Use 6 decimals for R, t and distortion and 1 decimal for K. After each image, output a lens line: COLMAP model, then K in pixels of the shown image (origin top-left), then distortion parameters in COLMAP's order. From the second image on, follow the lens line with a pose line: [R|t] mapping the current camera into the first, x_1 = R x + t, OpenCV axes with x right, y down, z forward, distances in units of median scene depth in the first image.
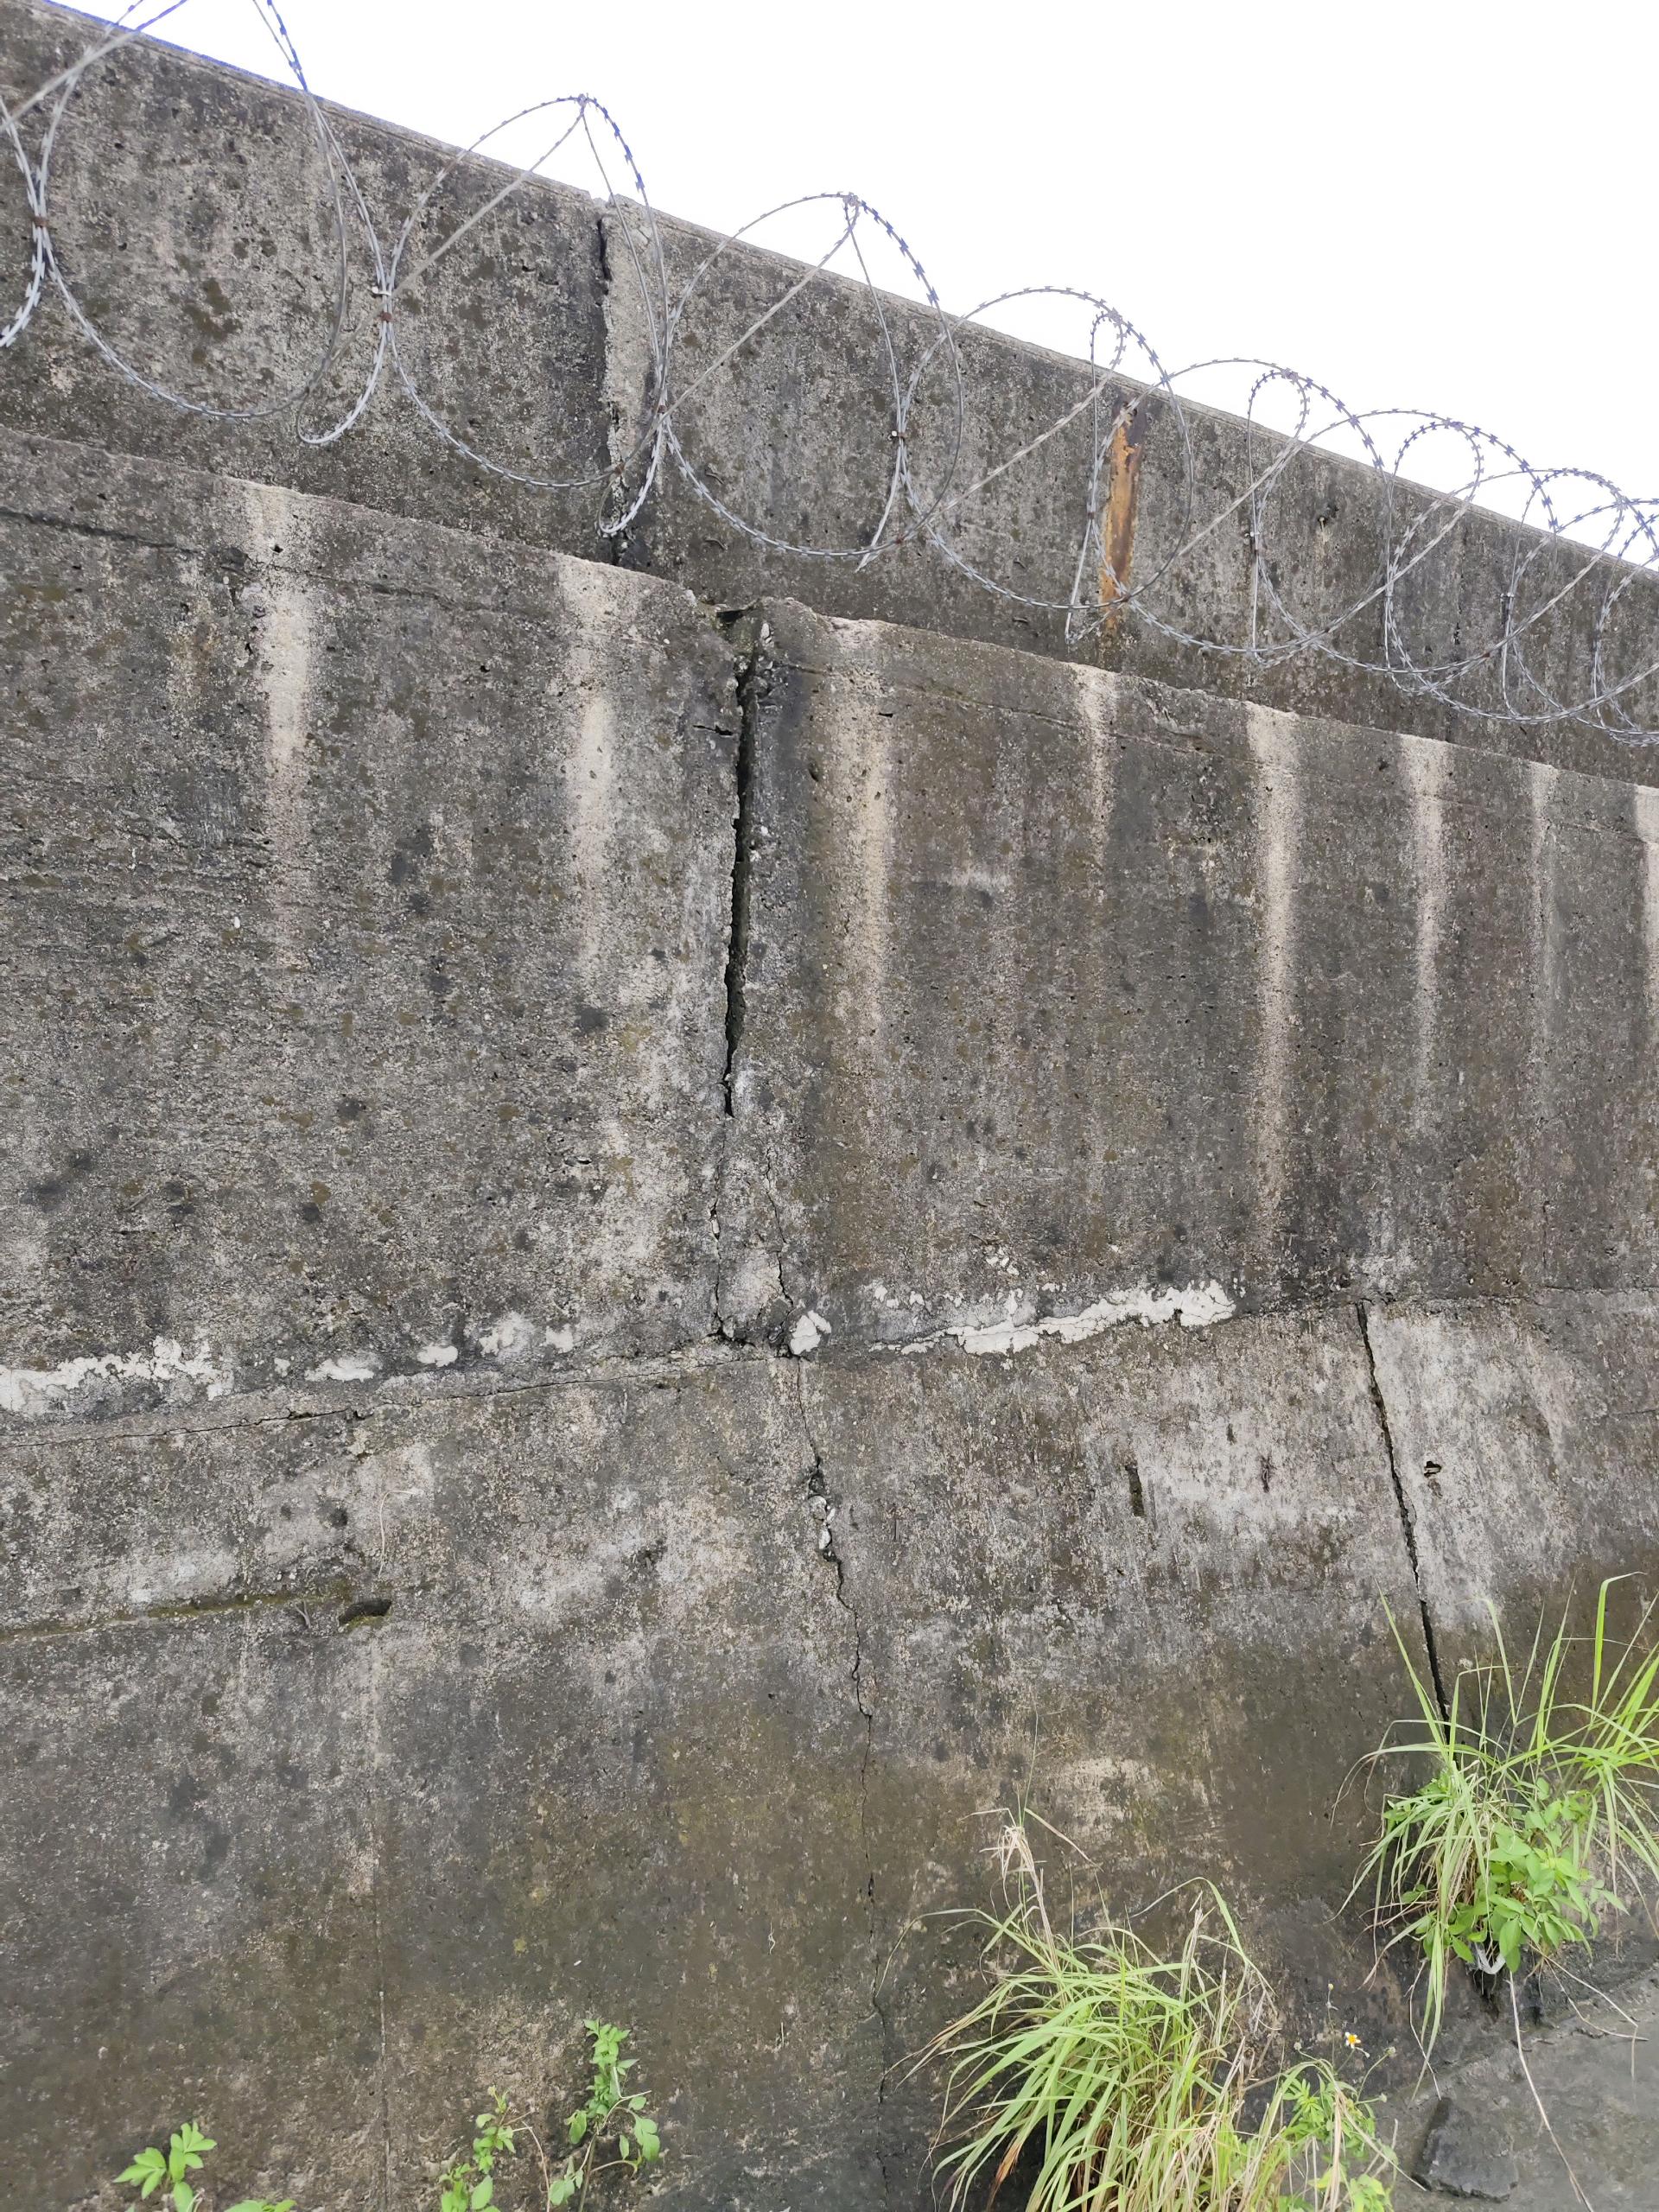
lens RADIAL K [[1564.6, 0, 829.5], [0, 1564.6, 1106.0], [0, 0, 1]] dist [0.040979, -0.040861]
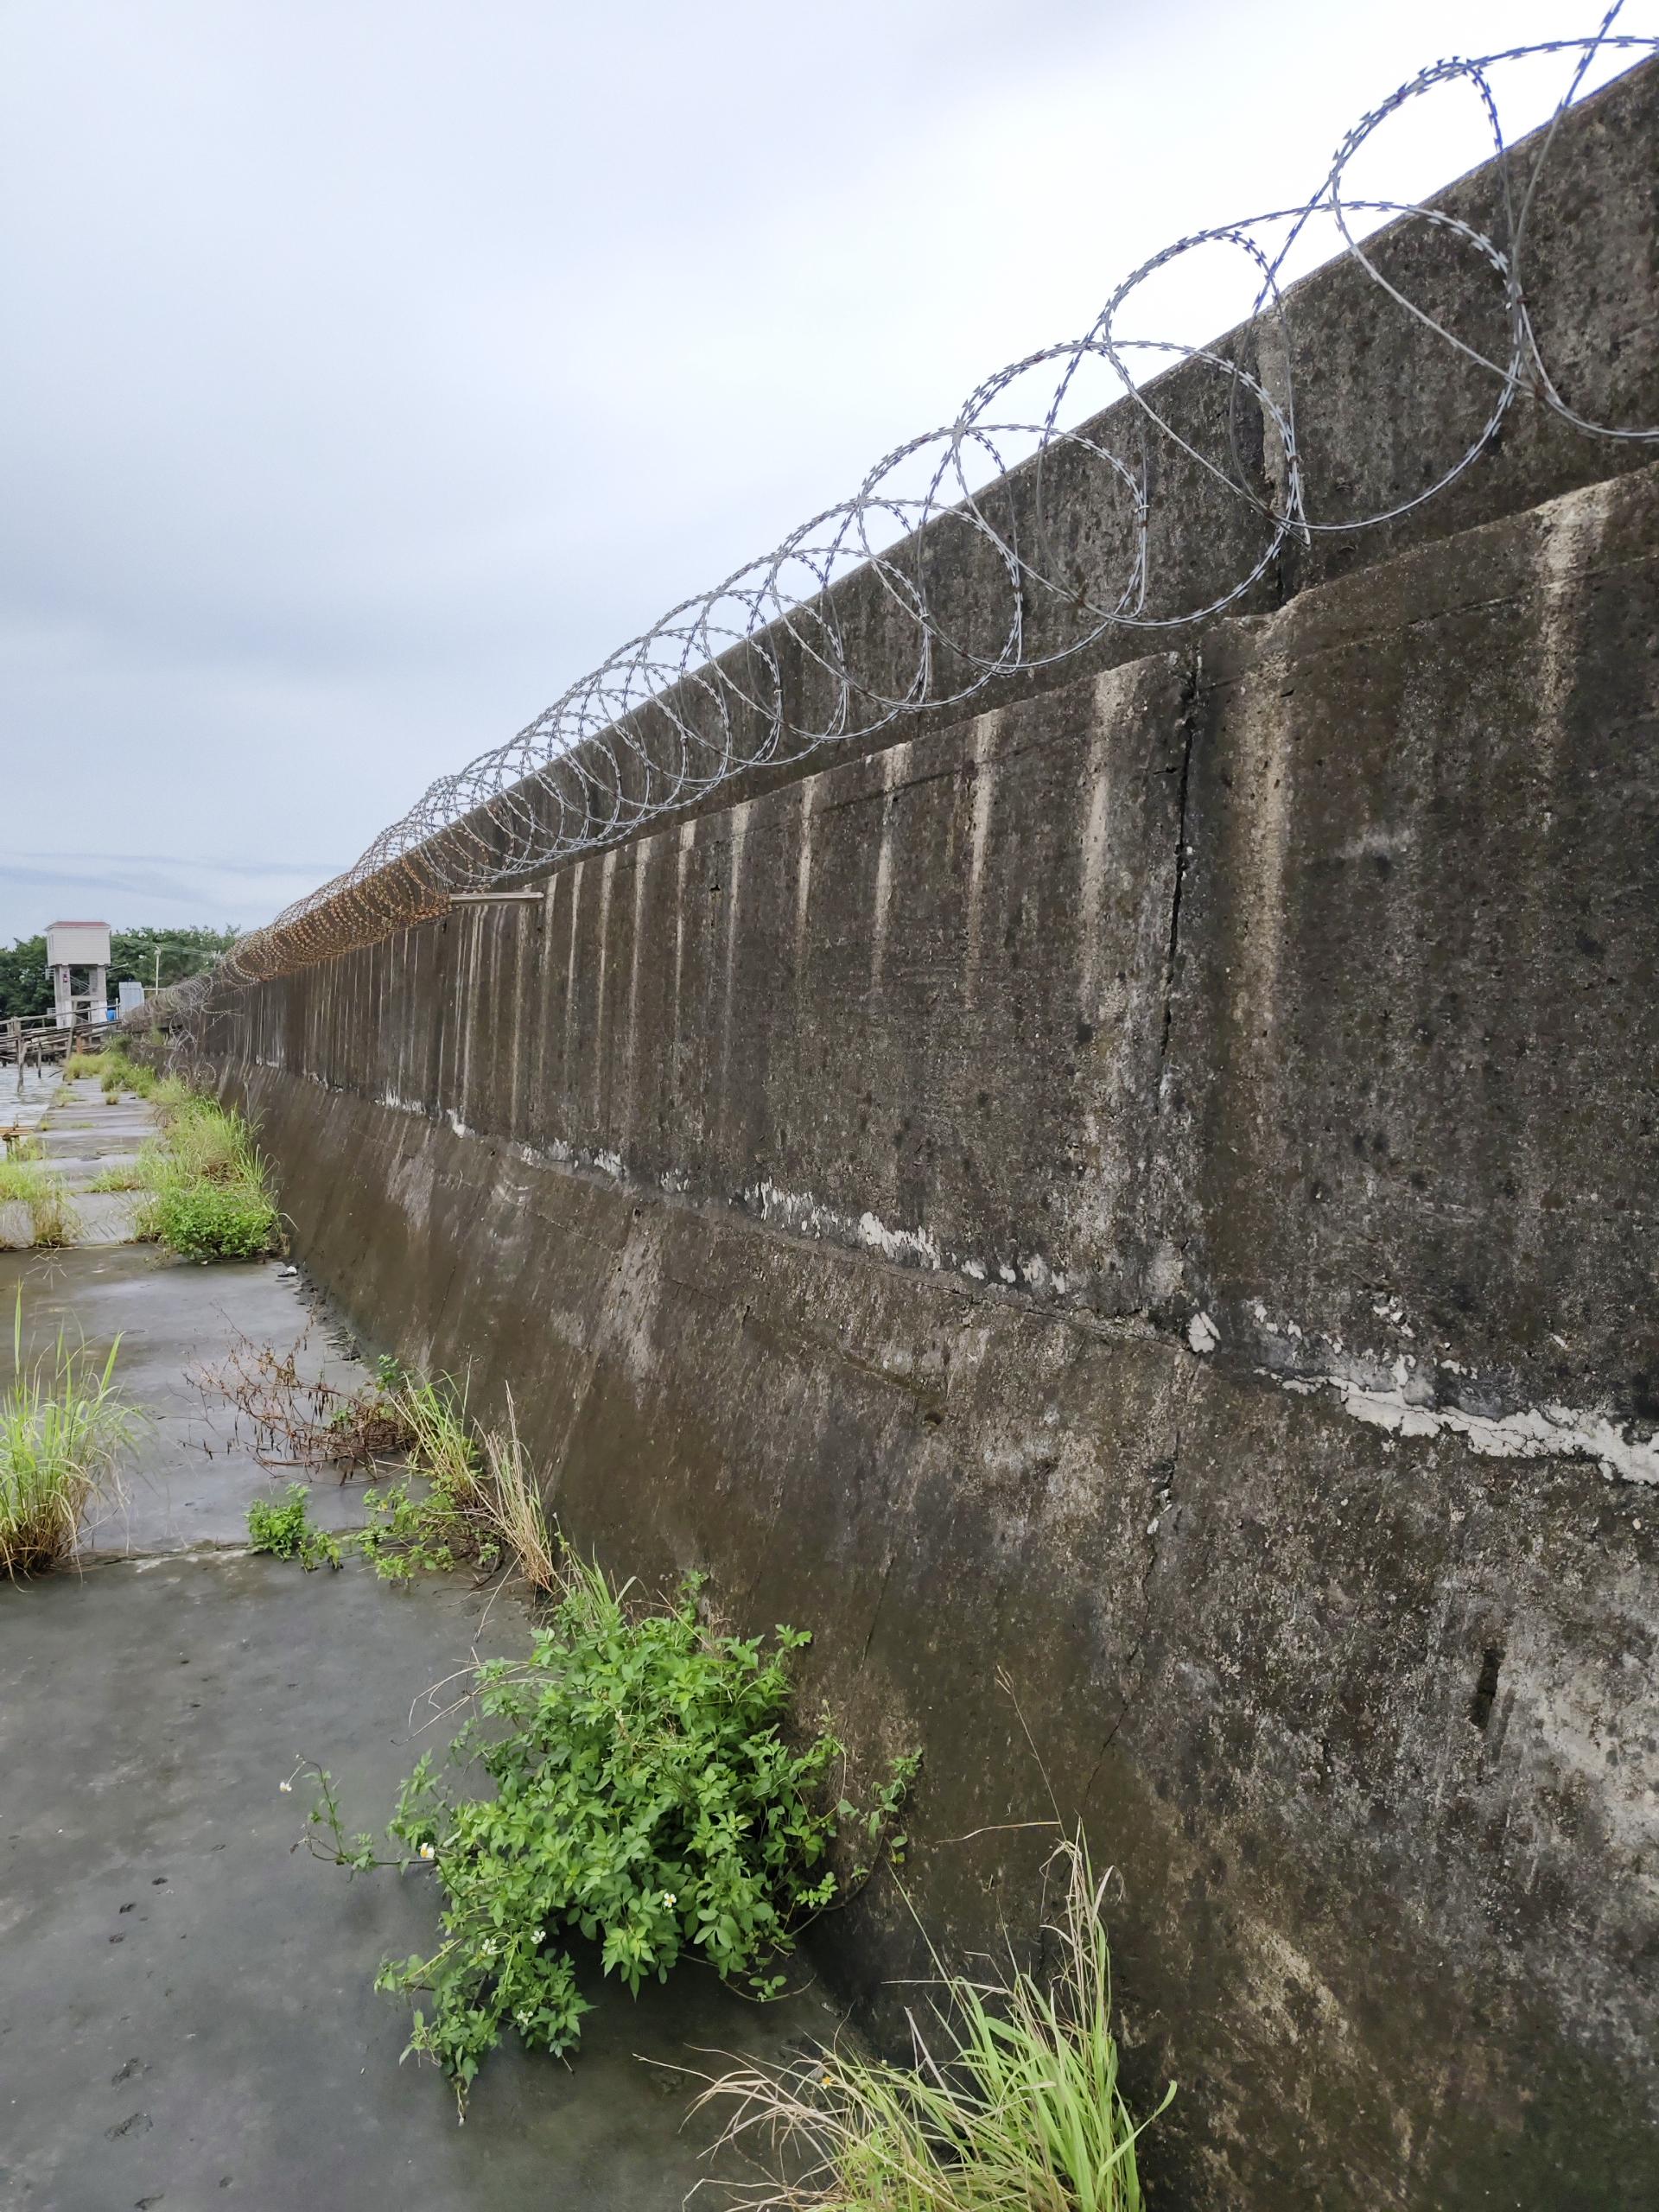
lens RADIAL K [[1564.6, 0, 829.5], [0, 1564.6, 1106.0], [0, 0, 1]] dist [0.040979, -0.040861]
pose [[-0.148931, -0.004470, -0.988837, 1.048654], [-0.062778, 0.998015, 0.004943, 0.008646], [0.986853, 0.062813, -0.148916, 0.925580]]
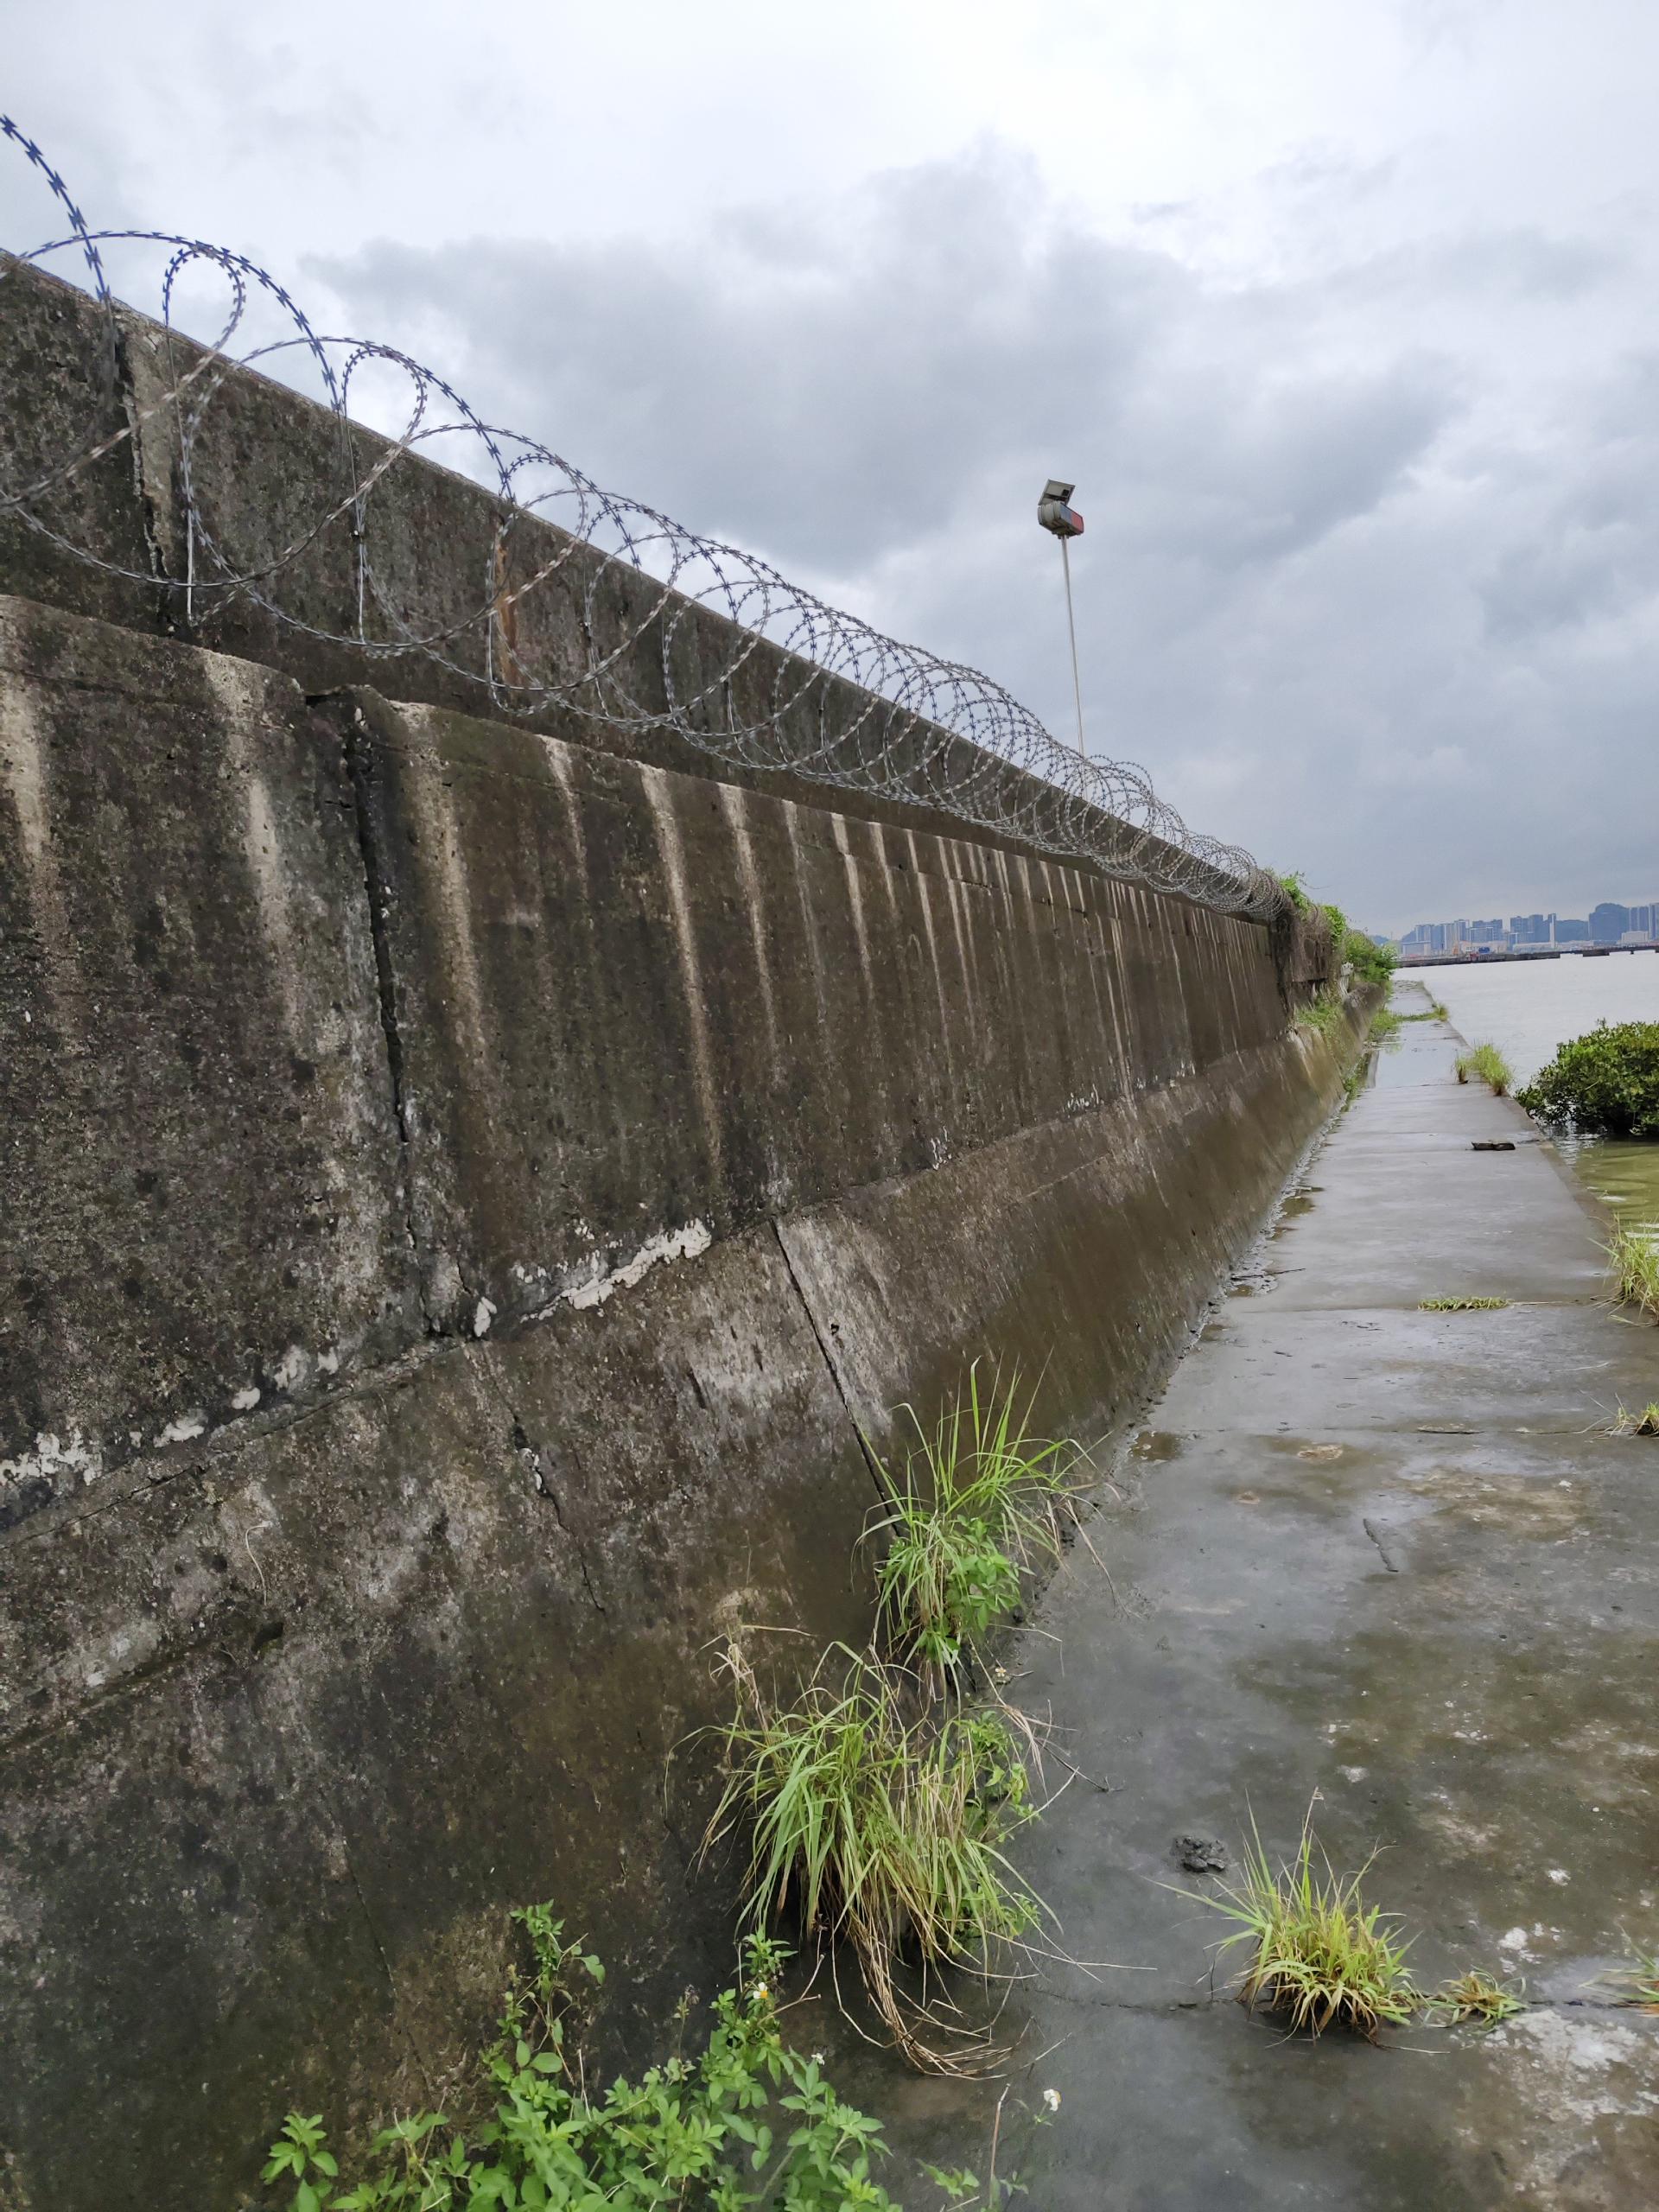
lens RADIAL K [[1530.2, 0, 863.8], [0, 1530.2, 1095.4], [0, 0, 1]] dist [0.039963, -0.045950]
pose [[0.787924, -0.149310, 0.597396, -0.457049], [0.156769, 0.986830, 0.039876, -0.018442], [-0.595483, 0.062233, 0.800954, -0.090745]]
